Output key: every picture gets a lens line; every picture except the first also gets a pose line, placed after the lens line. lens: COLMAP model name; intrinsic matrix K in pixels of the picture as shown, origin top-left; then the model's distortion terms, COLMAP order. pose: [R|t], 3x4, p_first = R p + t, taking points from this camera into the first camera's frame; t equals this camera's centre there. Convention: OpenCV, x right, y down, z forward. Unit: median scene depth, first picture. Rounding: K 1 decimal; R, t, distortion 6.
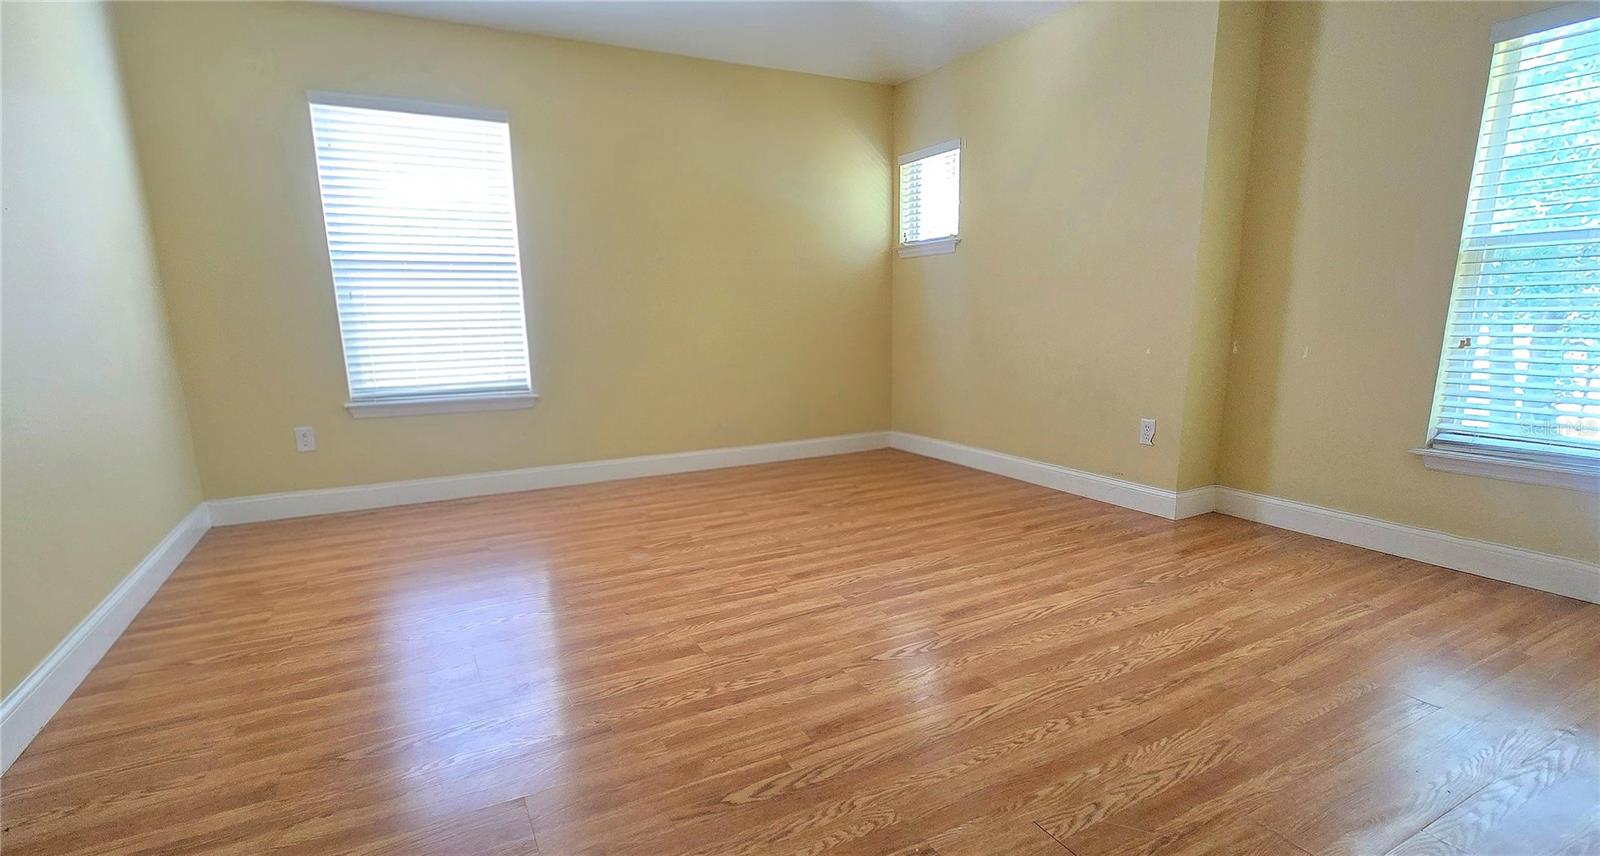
lens RADIAL K [[752.2, 0, 792.8], [0, 752.2, 461.0], [0, 0, 1]] dist [0.001136, 0.000726]
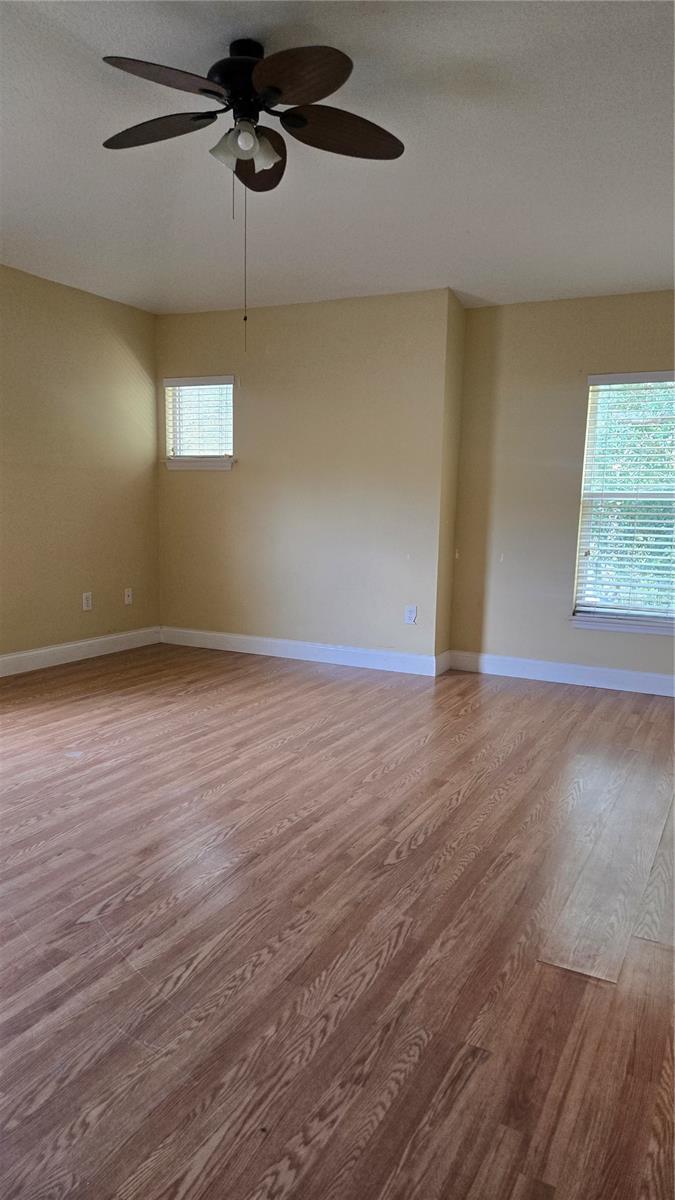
lens RADIAL K [[809.6, 0, 342.0], [0, 809.6, 605.0], [0, 0, 1]] dist [0.047640, -0.002337]
pose [[0.823911, -0.042657, 0.565112, -0.543409], [0.078564, 0.996132, -0.039350, -0.008866], [-0.561248, 0.076818, 0.824075, -0.181947]]
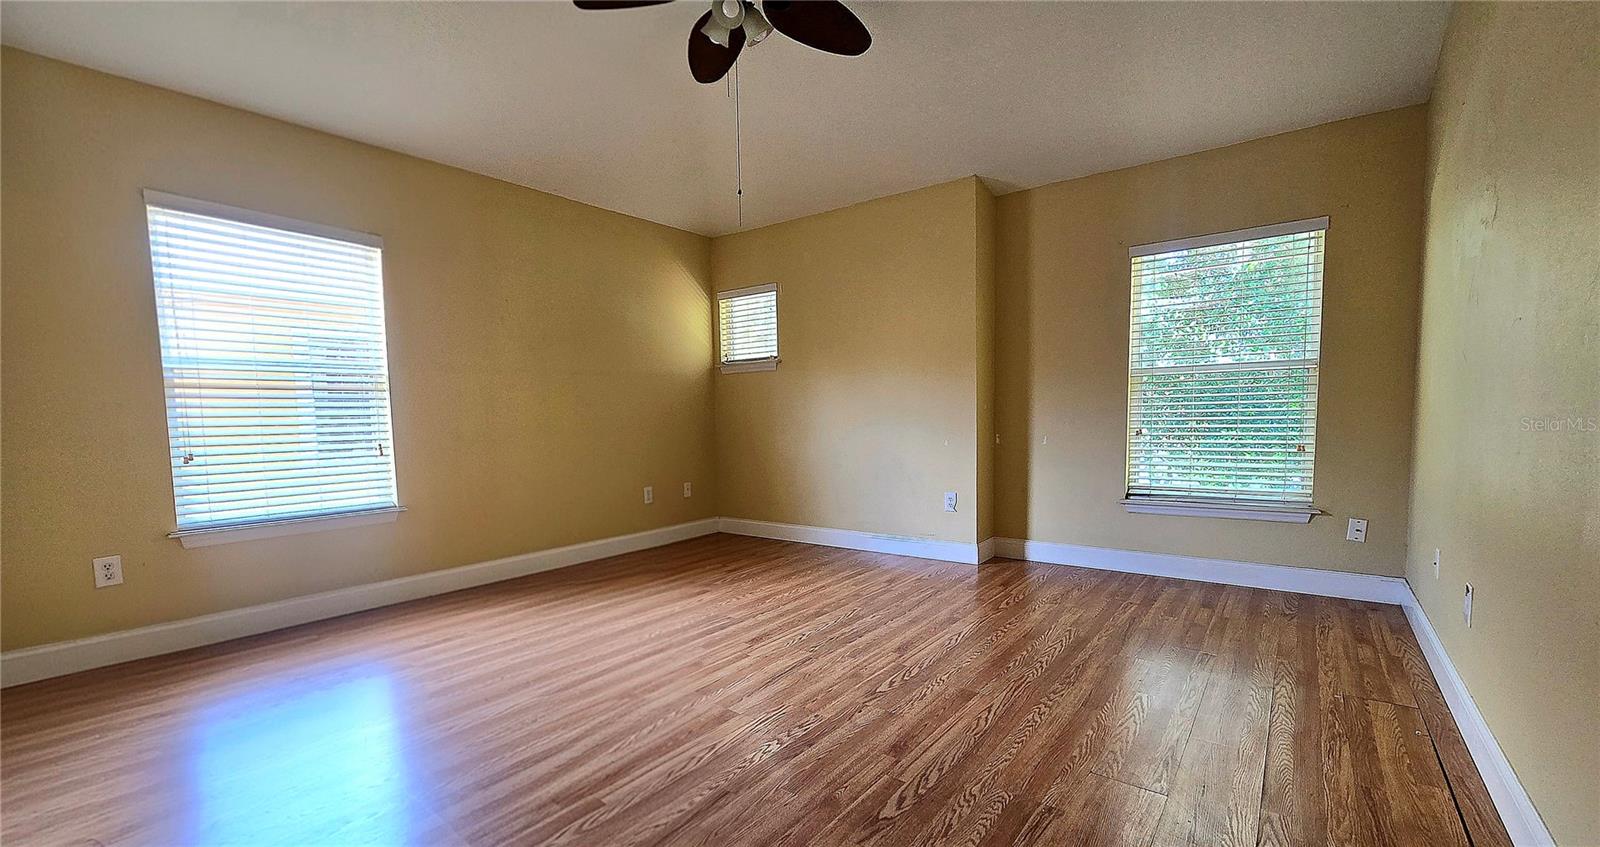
lens RADIAL K [[663.7, 0, 787.3], [0, 663.7, 460.2], [0, 0, 1]] dist [-0.016938, -0.000301]
pose [[0.917353, -0.037162, 0.396336, -0.313263], [0.089138, 0.989527, -0.113537, -0.002805], [-0.387966, 0.139482, 0.911058, 0.009698]]
